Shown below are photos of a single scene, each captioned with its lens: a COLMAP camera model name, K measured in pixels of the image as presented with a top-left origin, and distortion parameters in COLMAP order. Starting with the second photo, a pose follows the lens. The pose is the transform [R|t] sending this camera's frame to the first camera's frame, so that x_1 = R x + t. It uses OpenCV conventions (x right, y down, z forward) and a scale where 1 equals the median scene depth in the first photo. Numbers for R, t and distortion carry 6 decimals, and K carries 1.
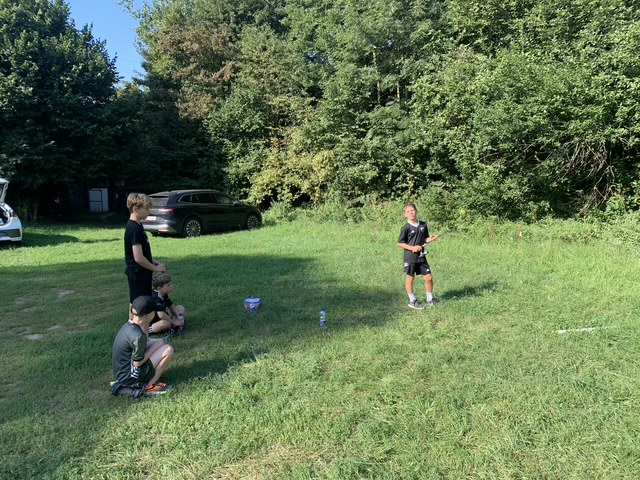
lens RADIAL K [[478.1, 0, 320.0], [0, 478.1, 240.0], [0, 0, 1]] dist [0.042890, -0.070253]
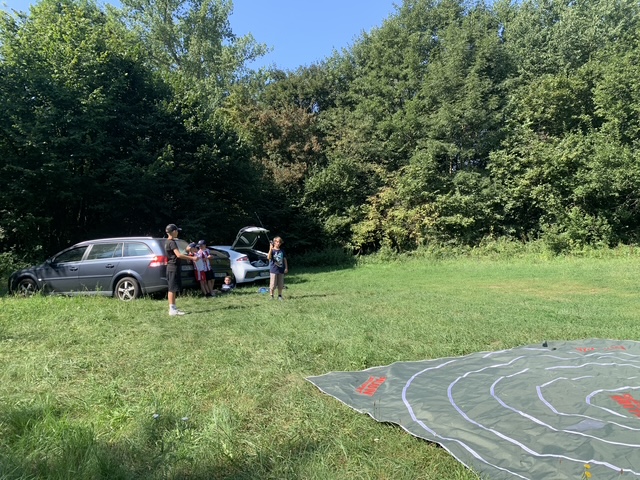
lens RADIAL K [[478.1, 0, 320.0], [0, 478.1, 240.0], [0, 0, 1]] dist [0.042890, -0.070253]
pose [[0.960952, -0.037878, 0.274110, -0.628298], [0.073473, 0.989957, -0.120777, 0.042784], [-0.266782, 0.136201, 0.954084, -0.141967]]
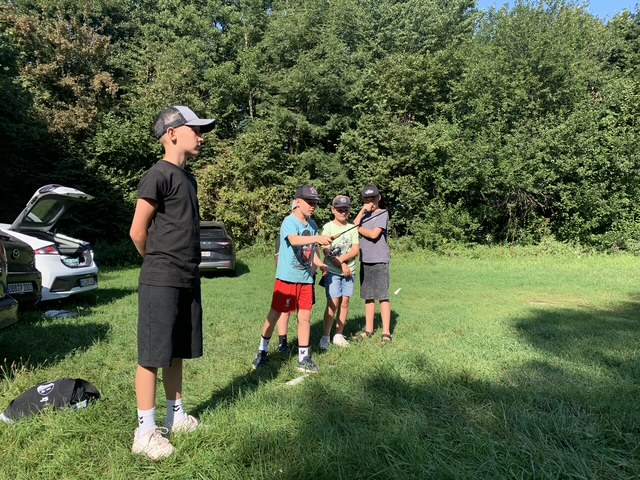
lens RADIAL K [[485.7, 0, 320.0], [0, 485.7, 240.0], [0, 0, 1]] dist [0.047194, -0.074871]
pose [[0.684554, -0.007071, 0.728928, -0.669335], [0.087313, 0.993549, -0.072360, 0.005172], [-0.723714, 0.113180, 0.680756, 0.256655]]
